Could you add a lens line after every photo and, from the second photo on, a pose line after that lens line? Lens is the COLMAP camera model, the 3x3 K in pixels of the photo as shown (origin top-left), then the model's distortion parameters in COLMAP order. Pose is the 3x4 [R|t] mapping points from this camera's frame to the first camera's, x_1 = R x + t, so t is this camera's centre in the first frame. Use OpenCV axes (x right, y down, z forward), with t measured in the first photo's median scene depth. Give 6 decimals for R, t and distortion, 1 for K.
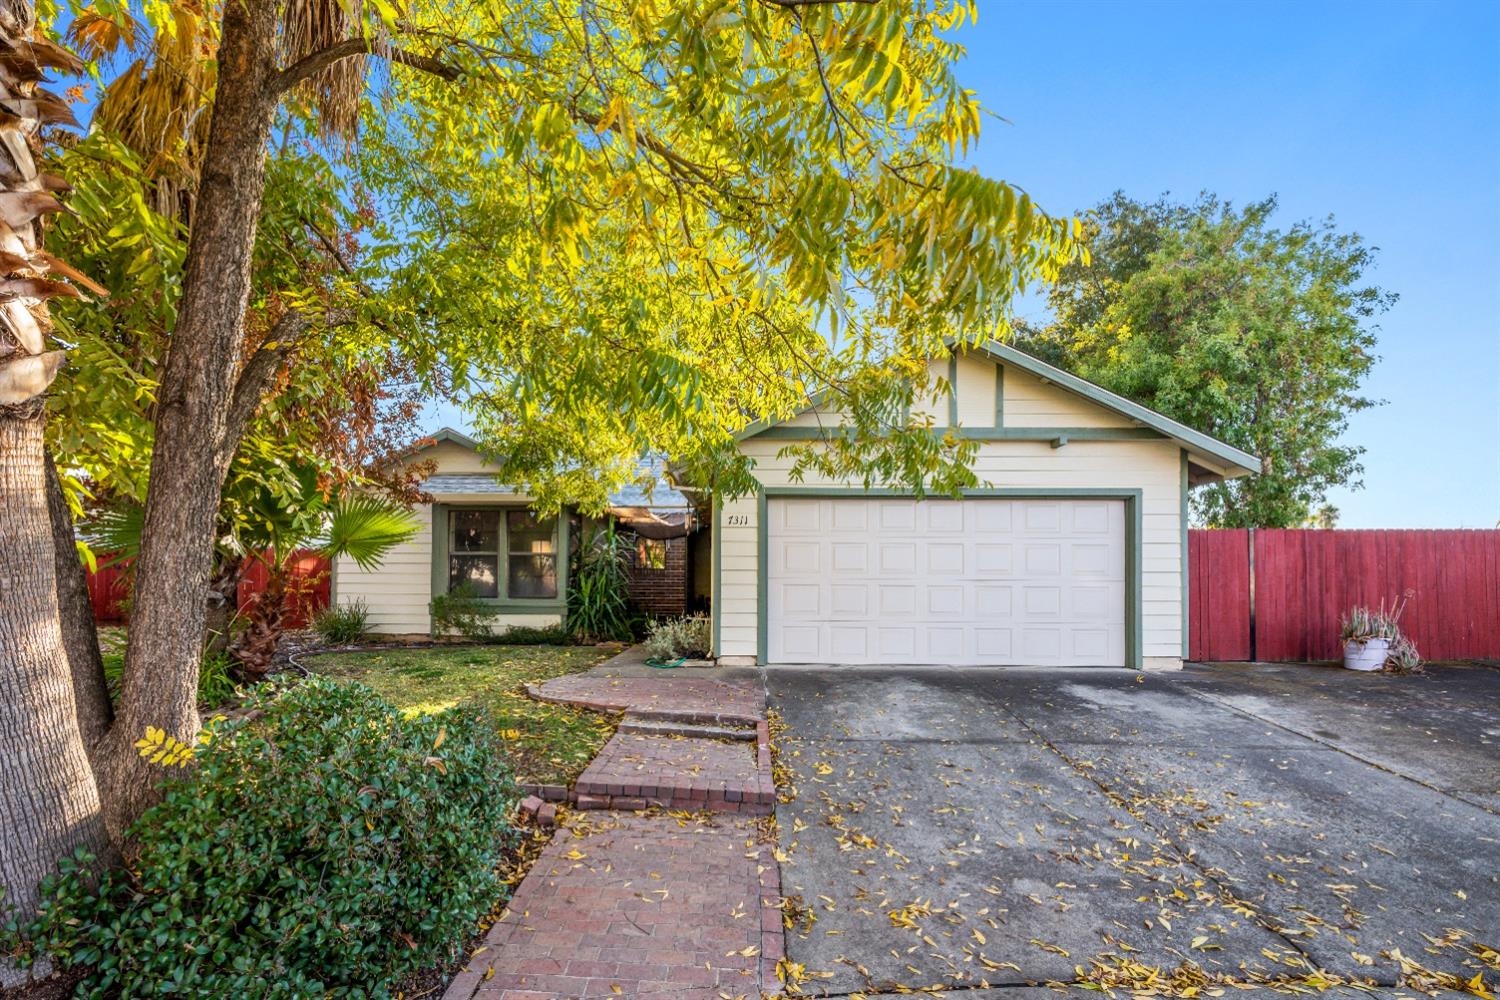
lens RADIAL K [[742.3, 0, 715.2], [0, 742.3, 552.6], [0, 0, 1]] dist [0.002773, 0.000077]
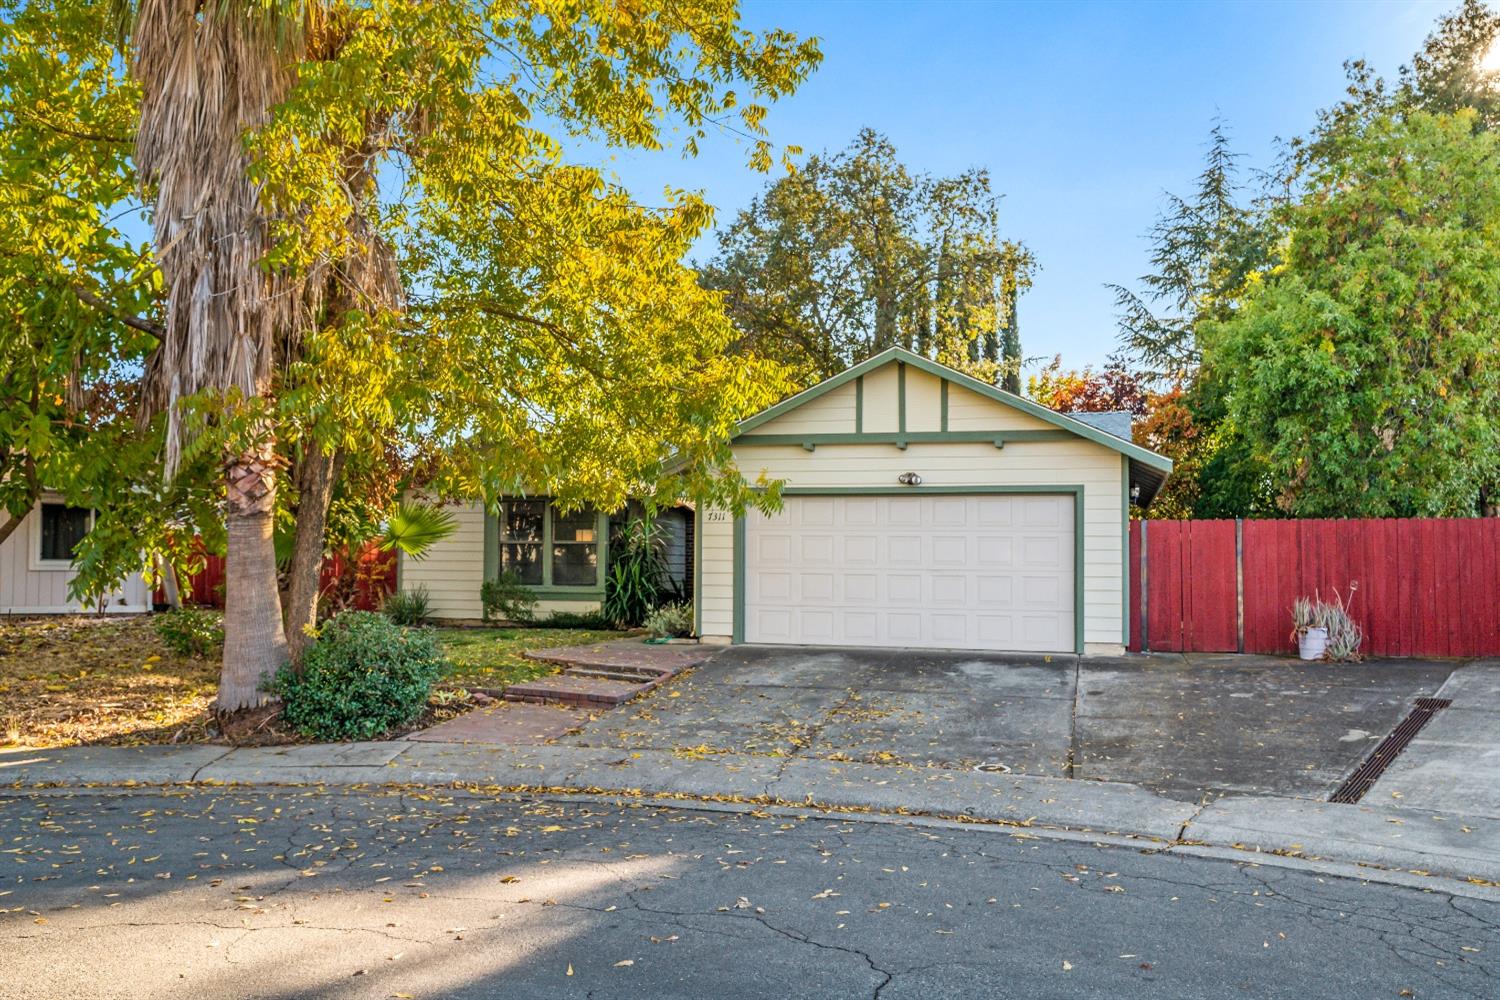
lens RADIAL K [[1206.6, 0, 751.2], [0, 1206.6, 502.3], [0, 0, 1]] dist [0.003431, 0.000770]
pose [[0.976873, -0.007624, -0.213686, 0.471725], [0.004441, 0.999872, -0.015372, -0.036223], [0.213776, 0.014068, 0.976781, -0.787767]]
